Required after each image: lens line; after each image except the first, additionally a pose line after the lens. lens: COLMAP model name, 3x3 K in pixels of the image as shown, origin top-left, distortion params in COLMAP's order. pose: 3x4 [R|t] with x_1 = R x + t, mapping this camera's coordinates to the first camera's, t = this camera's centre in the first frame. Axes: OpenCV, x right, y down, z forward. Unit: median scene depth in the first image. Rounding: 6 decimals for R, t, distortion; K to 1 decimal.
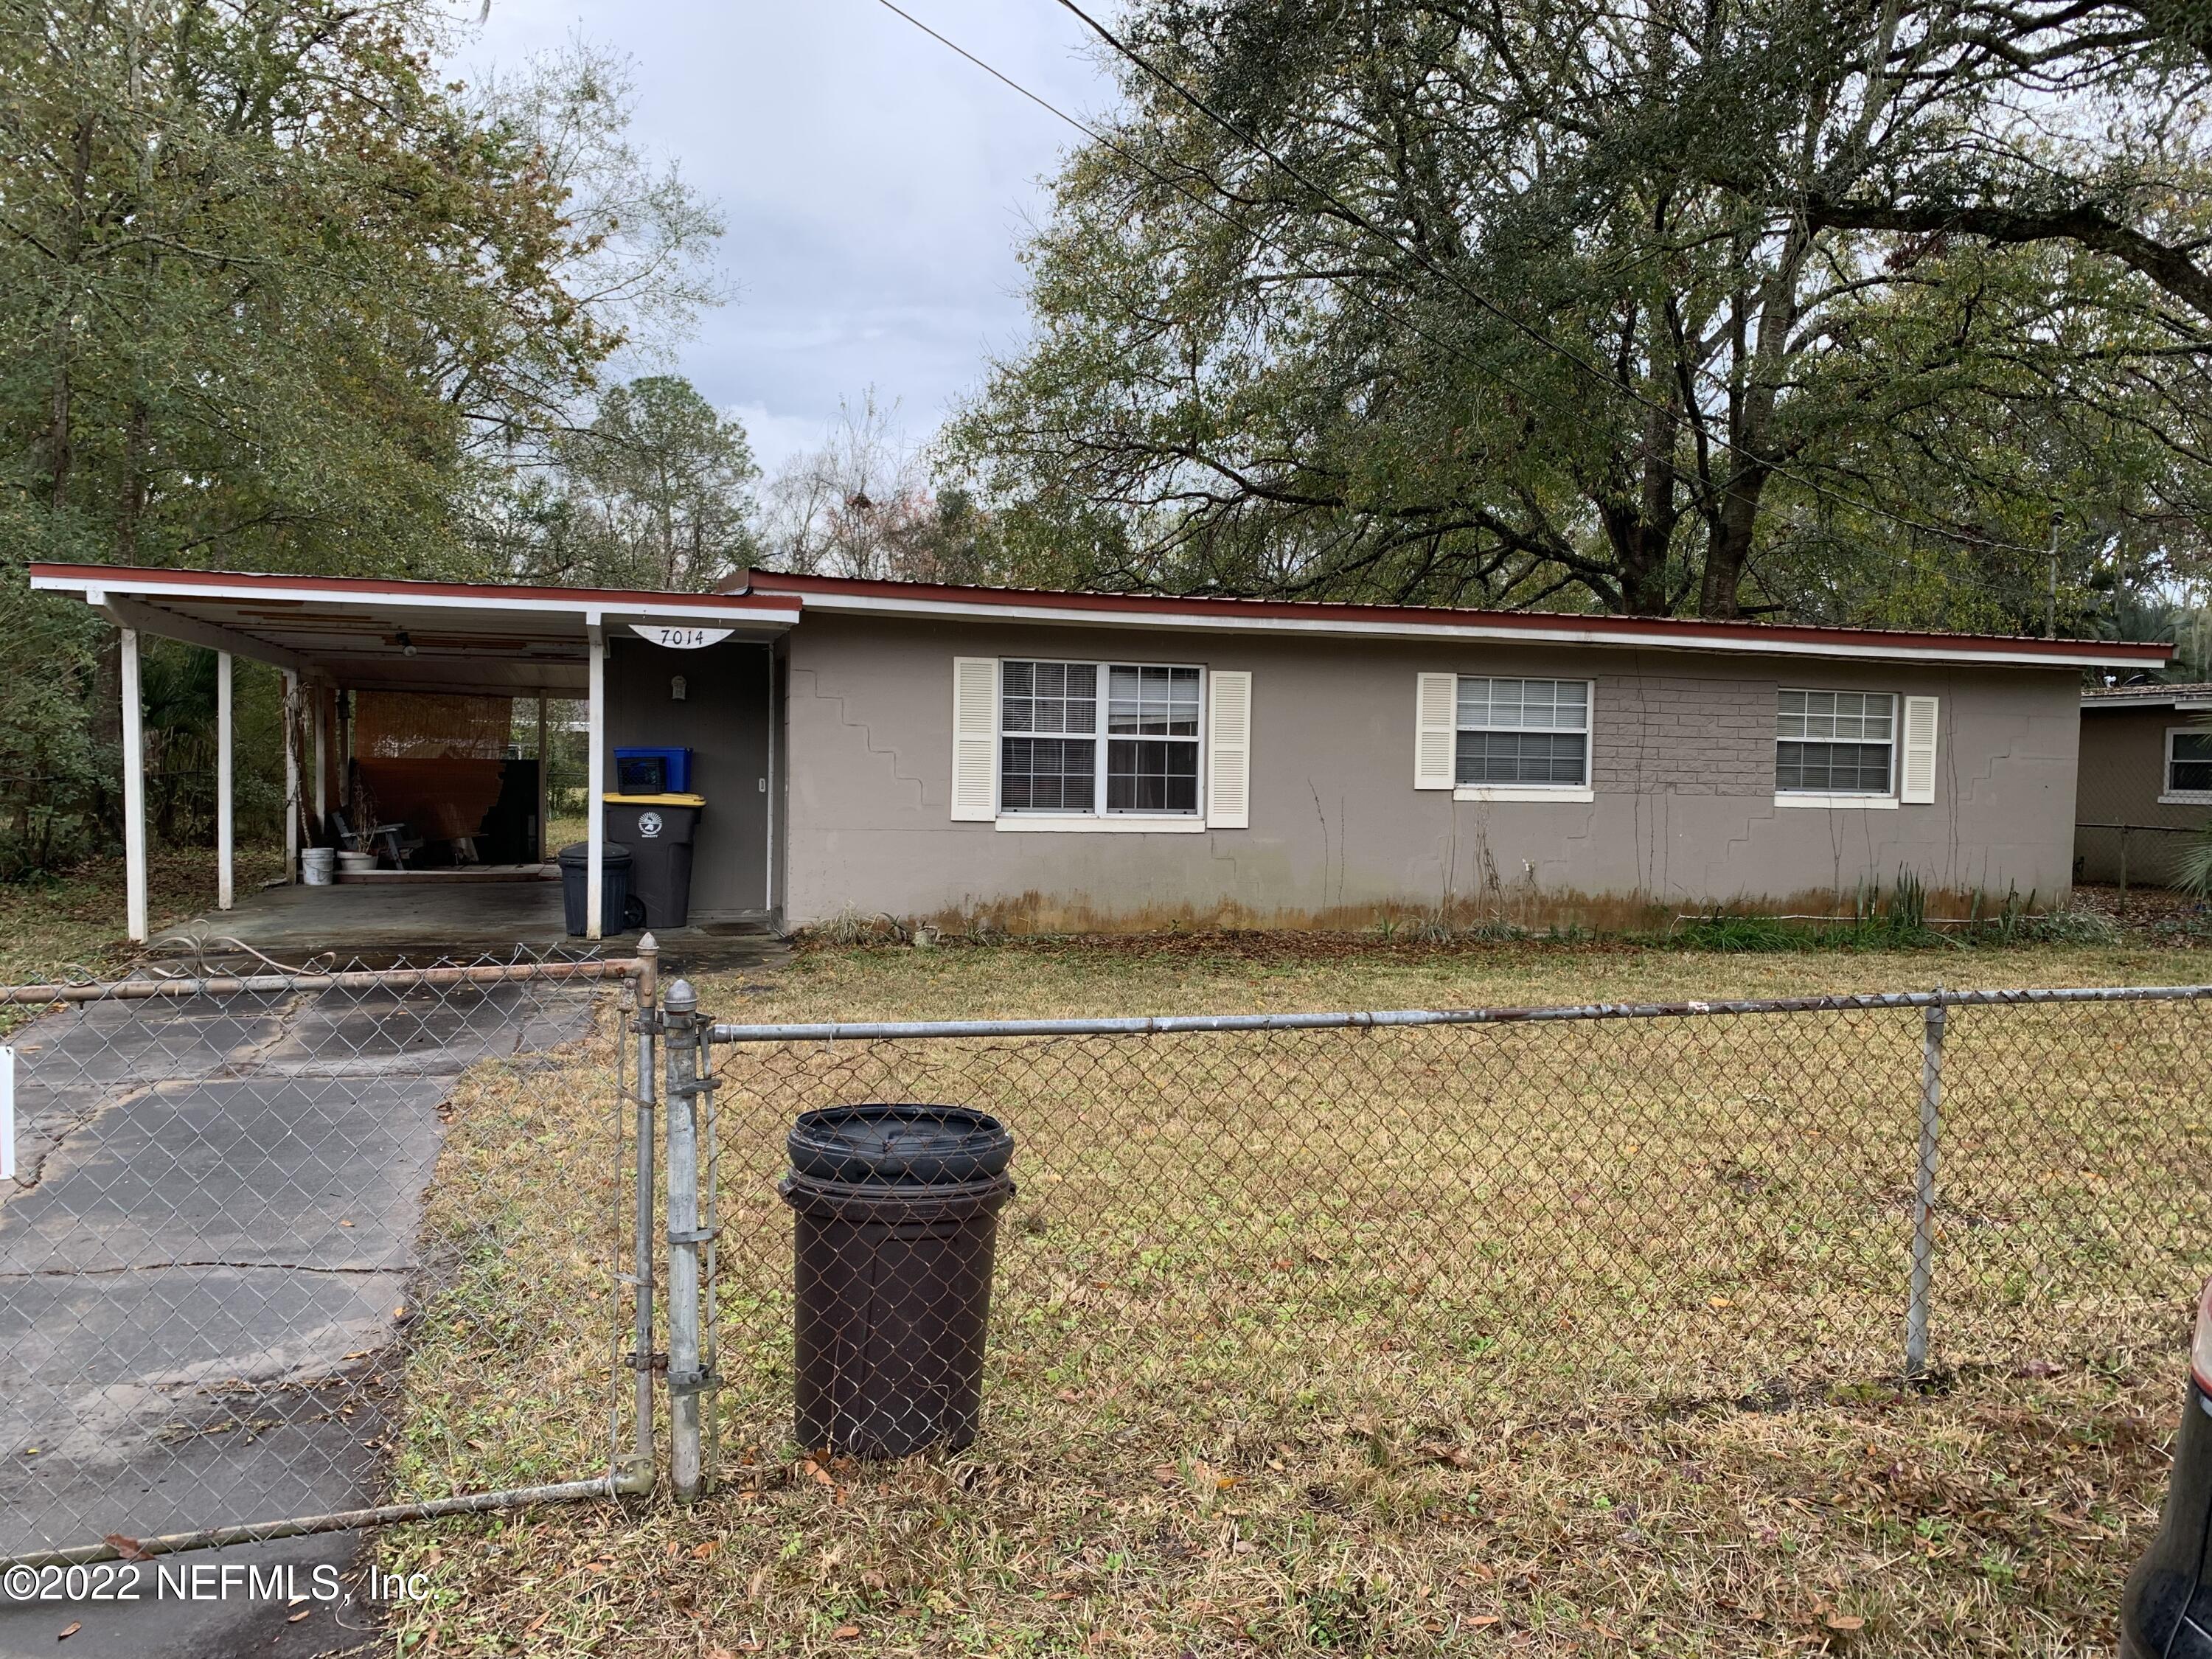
lens RADIAL K [[1746.0, 0, 1106.0], [0, 1746.0, 829.5], [0, 0, 1]] dist [0.033650, 0.001424]
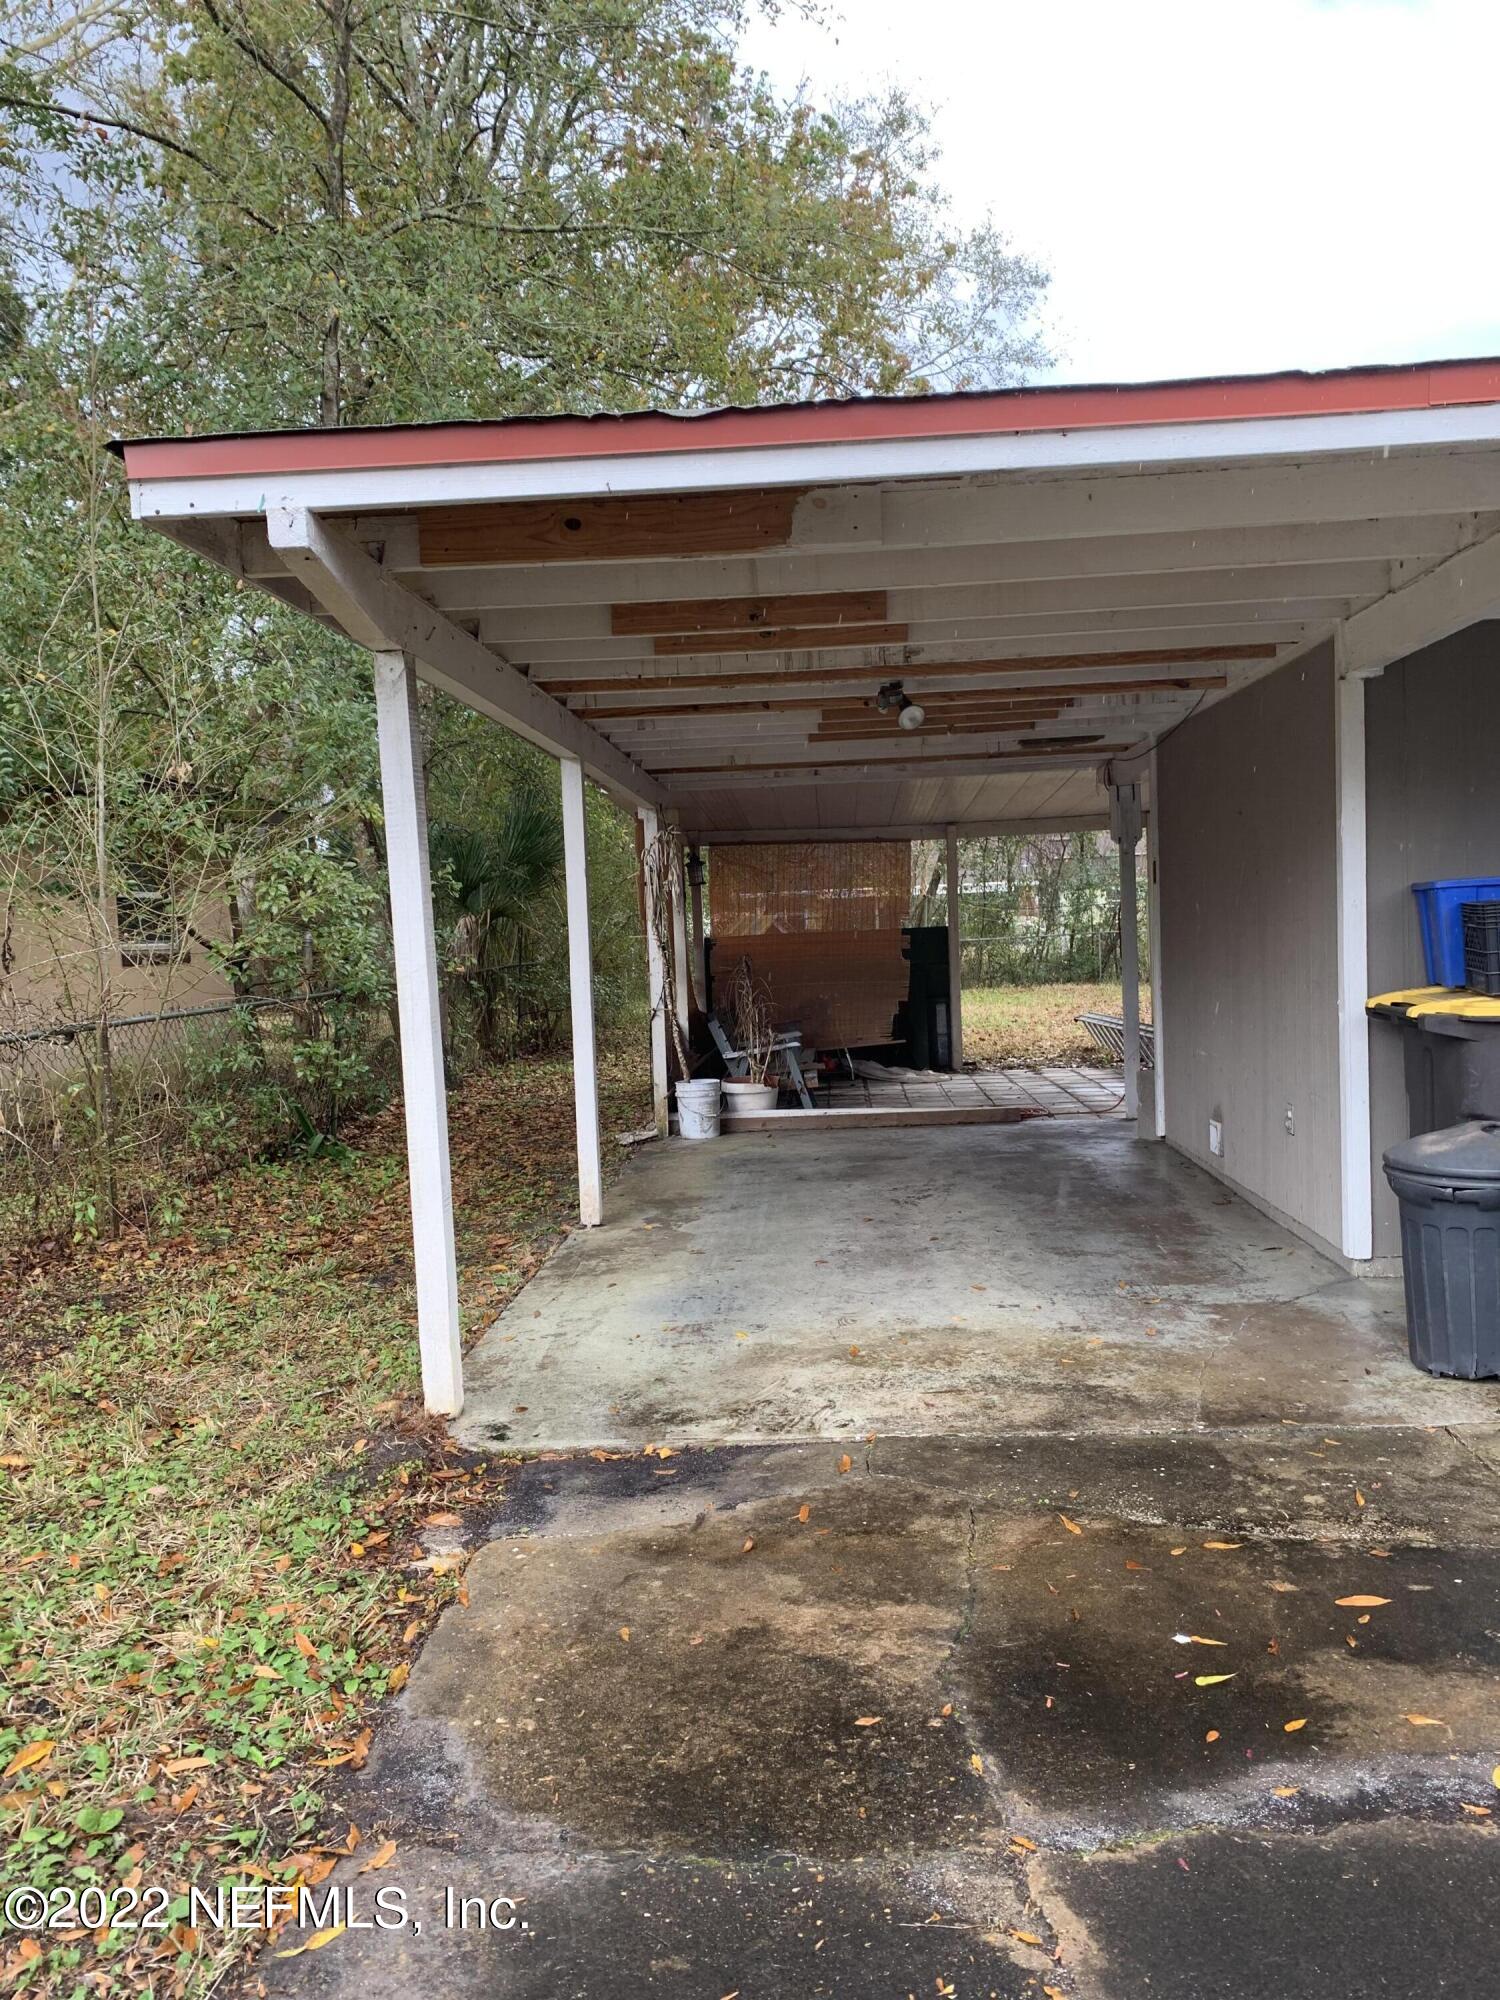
lens RADIAL K [[1578.6, 0, 750.0], [0, 1578.6, 1000.0], [0, 0, 1]] dist [0.033650, 0.001424]
pose [[0.947195, -0.035532, -0.318683, -0.241100], [0.041362, 0.999078, 0.011544, -0.024768], [0.317979, -0.024115, 0.947791, 0.450797]]
